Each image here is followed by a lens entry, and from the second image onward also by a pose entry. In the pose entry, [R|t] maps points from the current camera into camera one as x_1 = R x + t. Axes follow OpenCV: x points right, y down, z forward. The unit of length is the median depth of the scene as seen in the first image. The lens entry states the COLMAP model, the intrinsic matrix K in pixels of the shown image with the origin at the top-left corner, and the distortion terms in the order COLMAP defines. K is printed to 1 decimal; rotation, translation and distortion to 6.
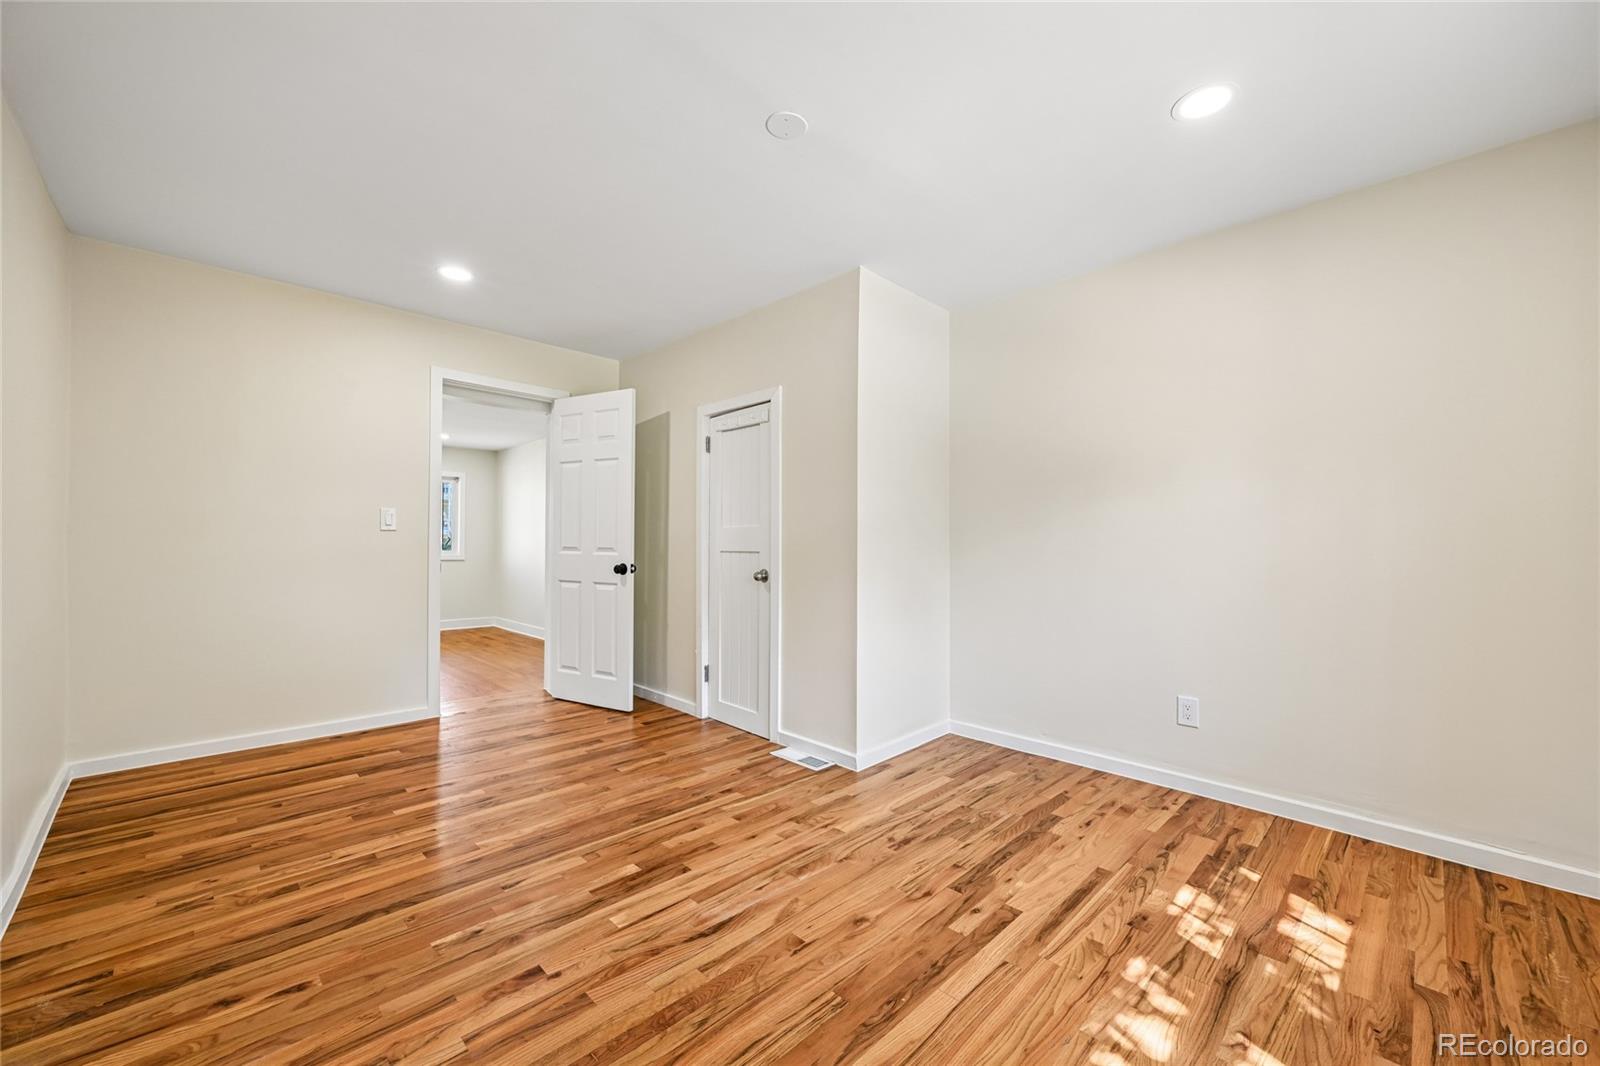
lens RADIAL K [[622.9, 0, 808.4], [0, 622.9, 537.0], [0, 0, 1]] dist [-0.008468, 0.000029]
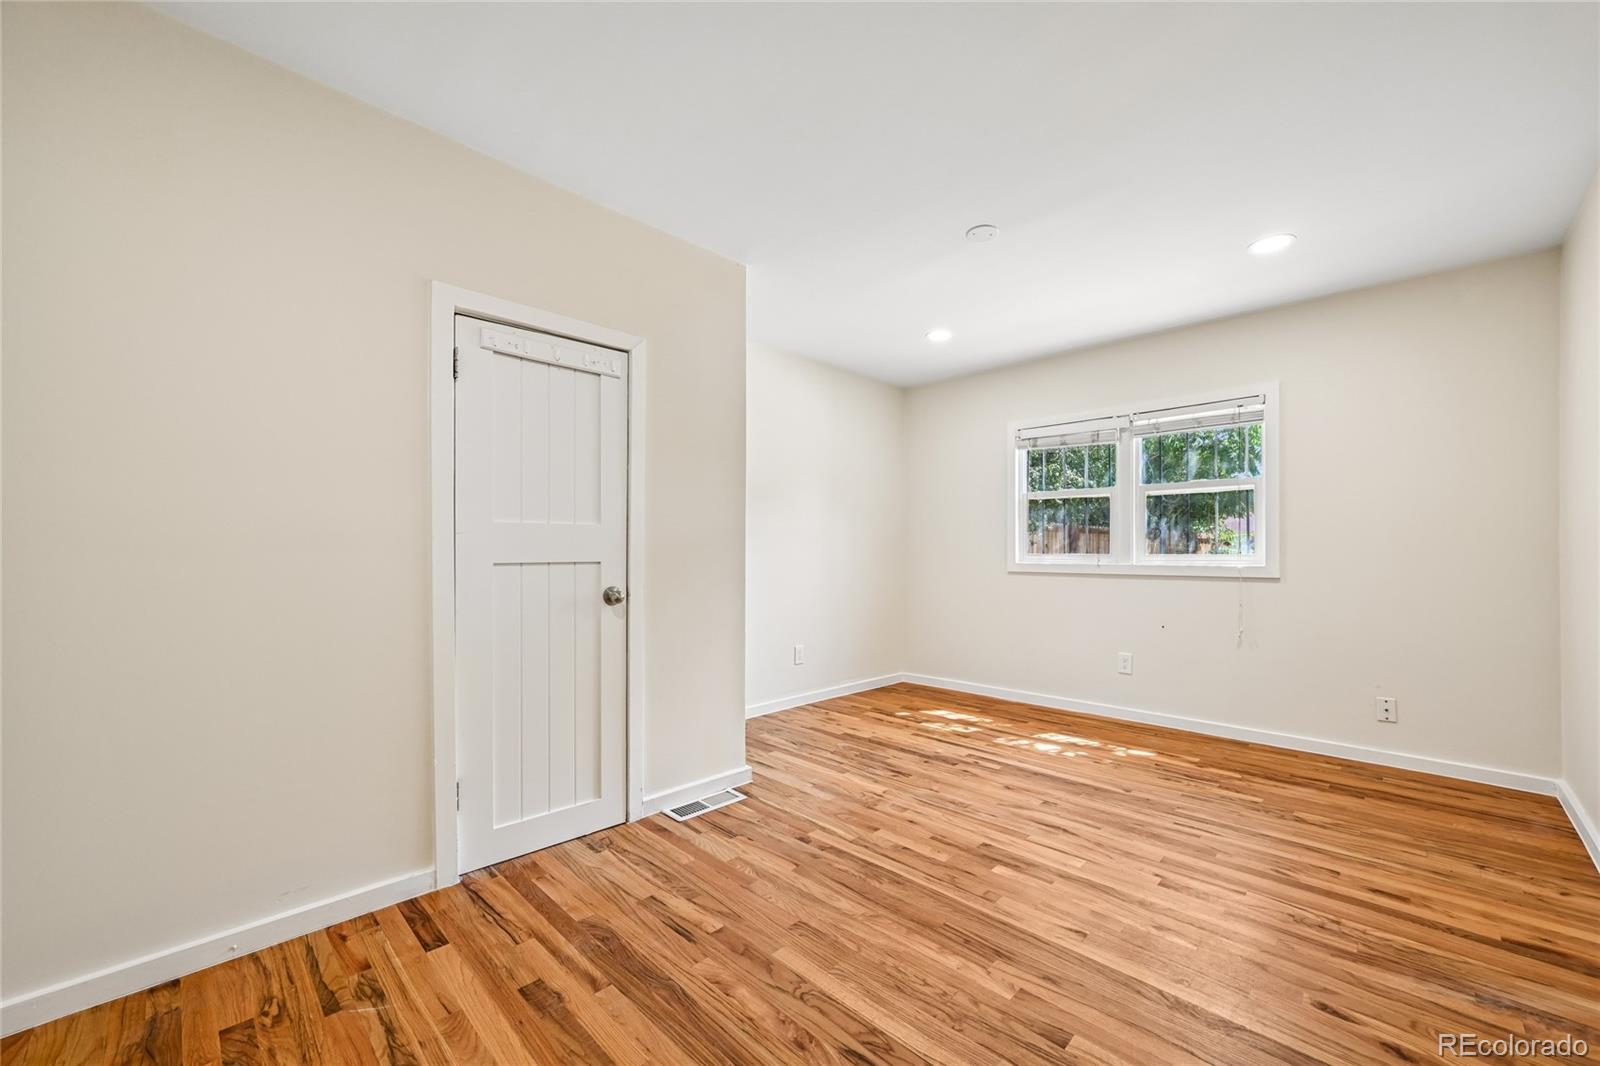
lens RADIAL K [[622.9, 0, 808.3], [0, 622.9, 543.0], [0, 0, 1]] dist [-0.008468, 0.000029]
pose [[-0.002437, 0.004671, 0.999986, -1.124284], [-0.010067, 0.999938, -0.004695, 0.005758], [-0.999946, -0.010078, -0.002390, 1.139743]]
